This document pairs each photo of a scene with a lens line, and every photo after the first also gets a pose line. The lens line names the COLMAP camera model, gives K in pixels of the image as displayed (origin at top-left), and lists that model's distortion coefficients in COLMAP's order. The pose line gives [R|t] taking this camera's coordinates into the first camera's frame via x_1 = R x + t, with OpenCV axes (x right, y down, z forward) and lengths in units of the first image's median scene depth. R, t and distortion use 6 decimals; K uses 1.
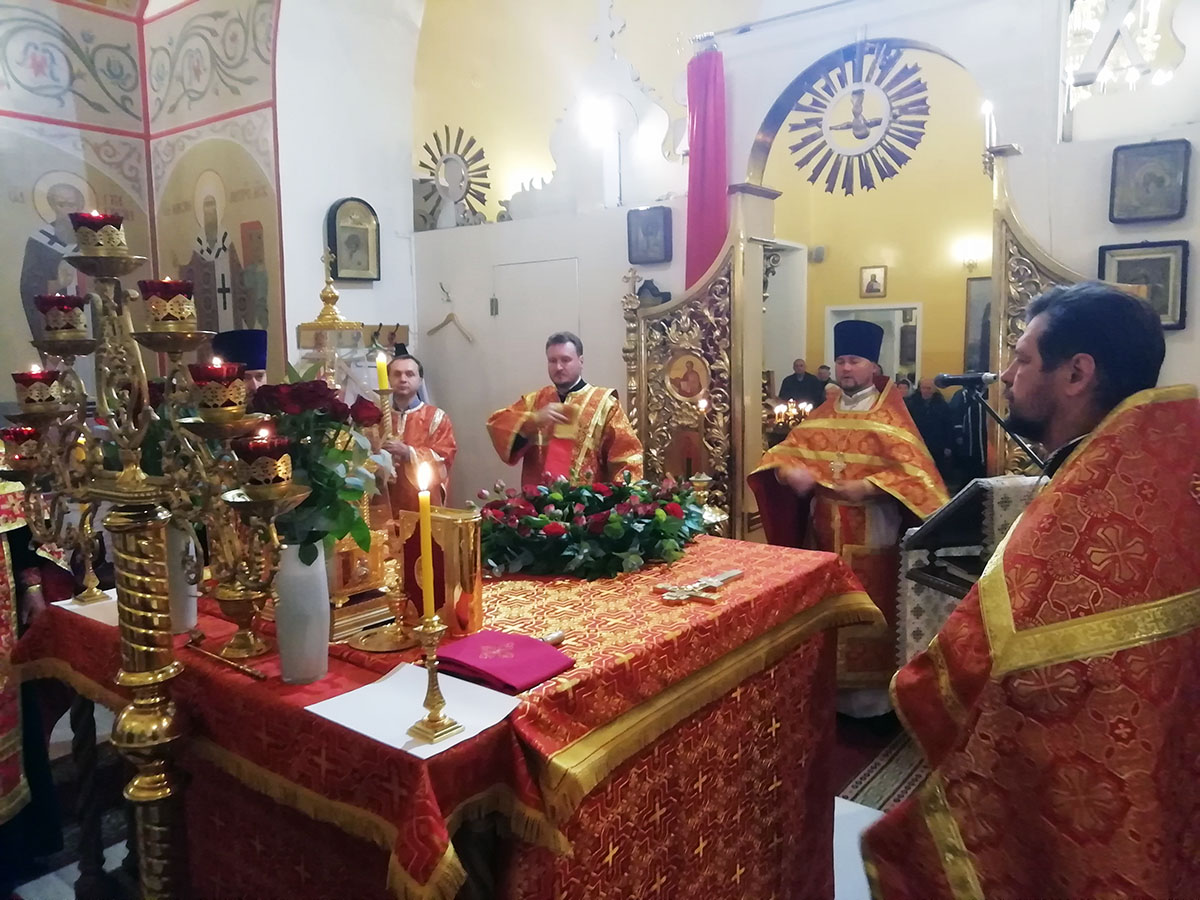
lens RADIAL K [[892.5, 0, 608.5], [0, 892.5, 432.8], [0, 0, 1]] dist [0.018808, 0.001973]
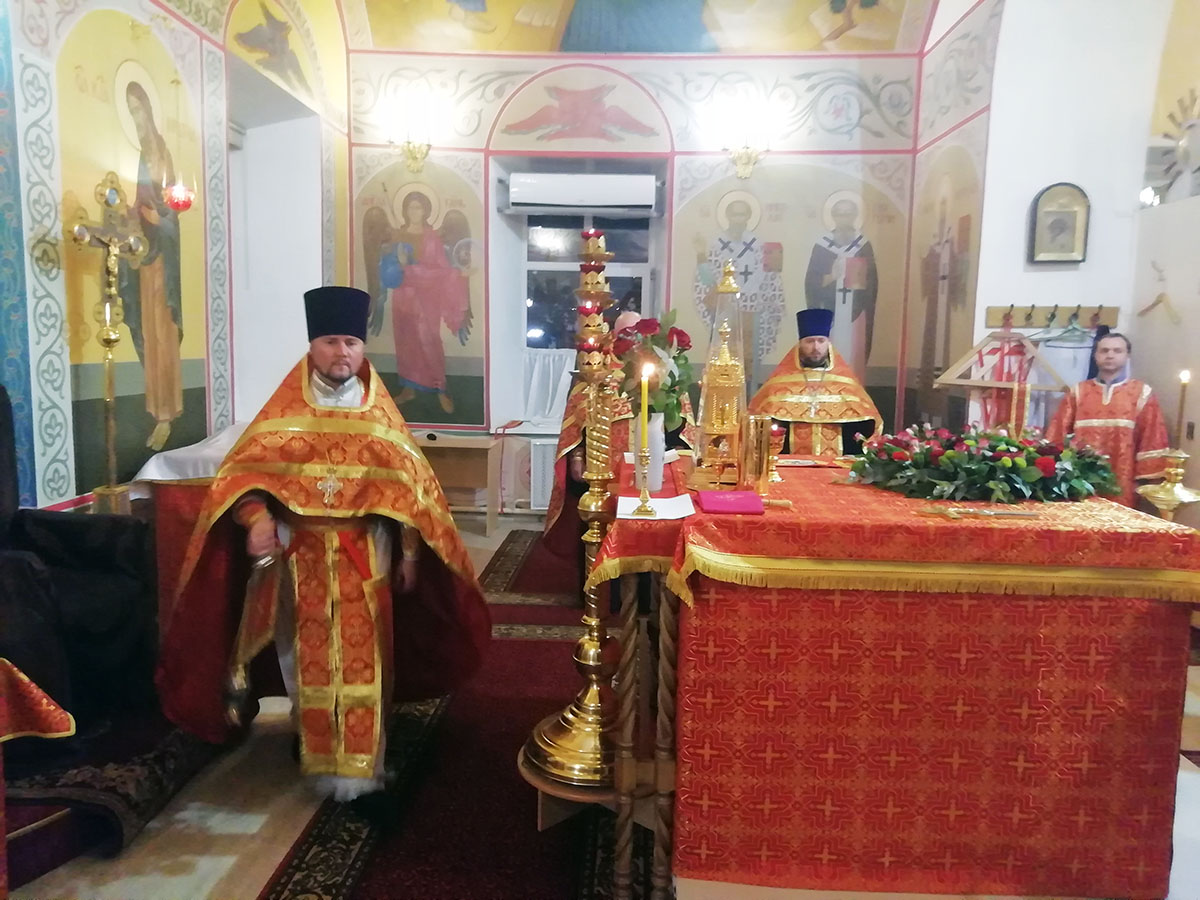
lens RADIAL K [[903.0, 0, 595.5], [0, 903.0, 430.8], [0, 0, 1]] dist [0.051296, -0.037972]
pose [[0.569133, 0.106608, -0.815305, 0.296586], [-0.107808, 0.992674, 0.054544, 0.021761], [0.815147, 0.056853, 0.576457, -0.028982]]
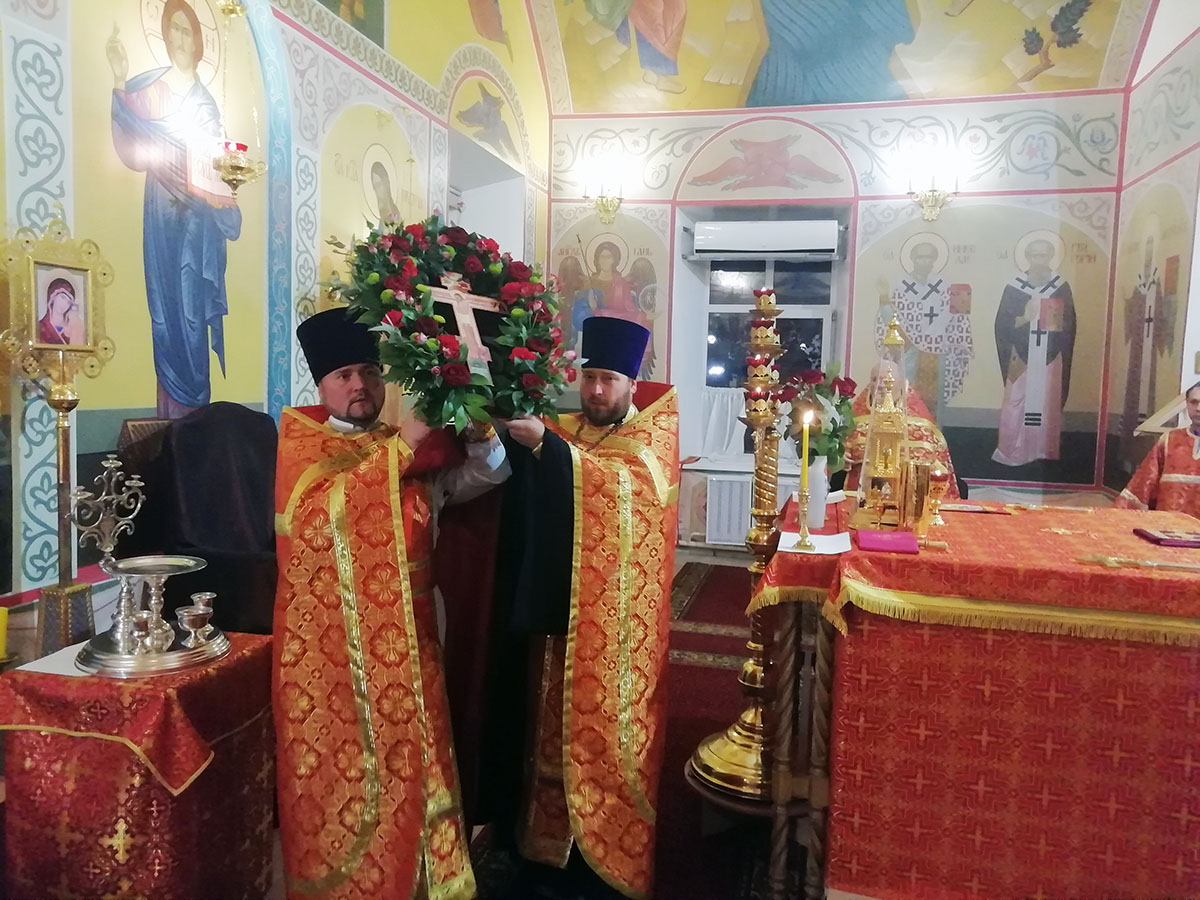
lens RADIAL K [[903.0, 0, 595.5], [0, 903.0, 430.8], [0, 0, 1]] dist [0.051296, -0.037972]
pose [[0.393138, 0.086871, -0.915367, 0.349139], [-0.125359, 0.991295, 0.040237, 0.015854], [0.910894, 0.098931, 0.400606, -0.054913]]
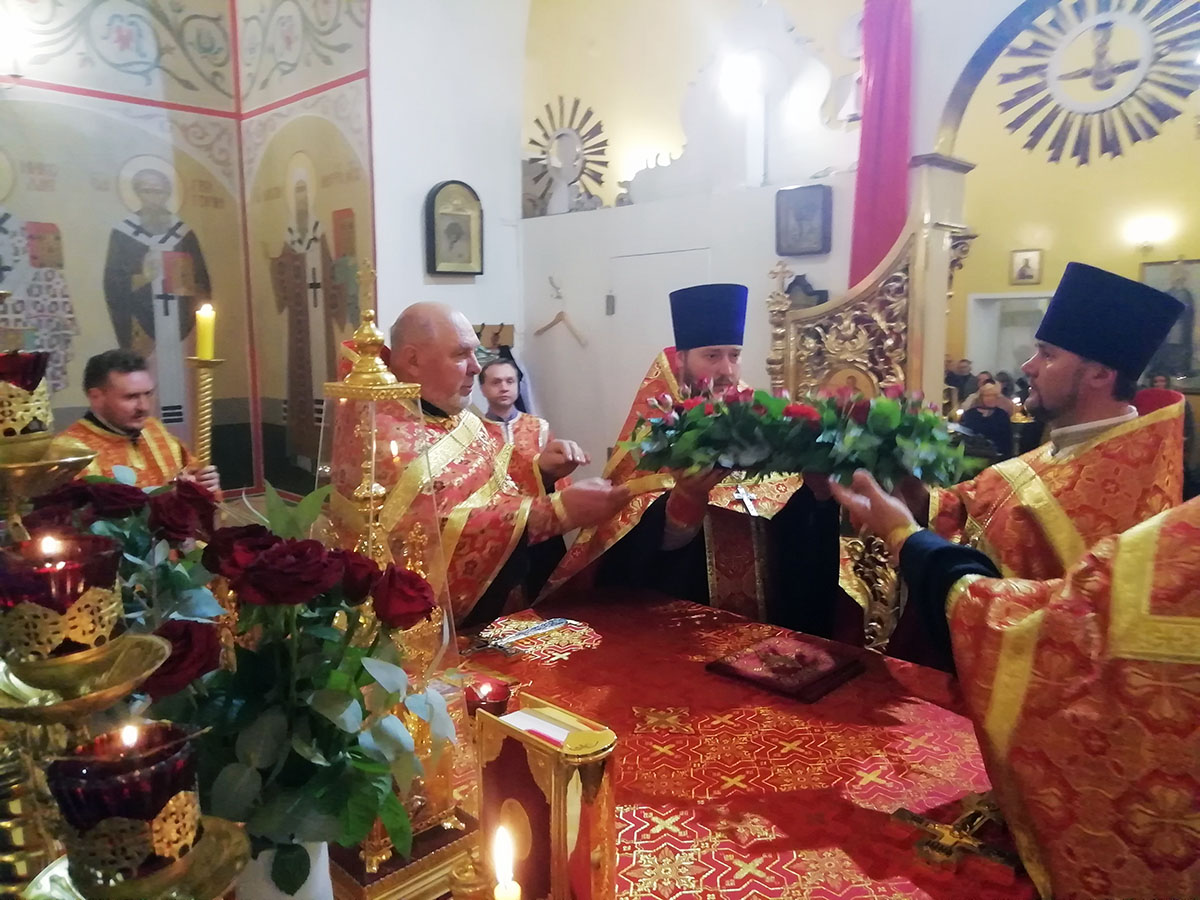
lens RADIAL K [[891.4, 0, 598.9], [0, 891.4, 436.1], [0, 0, 1]] dist [0.033250, -0.012148]
pose [[0.991804, 0.022392, -0.125787, -0.028630], [-0.019702, 0.999551, 0.022589, -0.033962], [0.126237, -0.019926, 0.991800, 0.140979]]
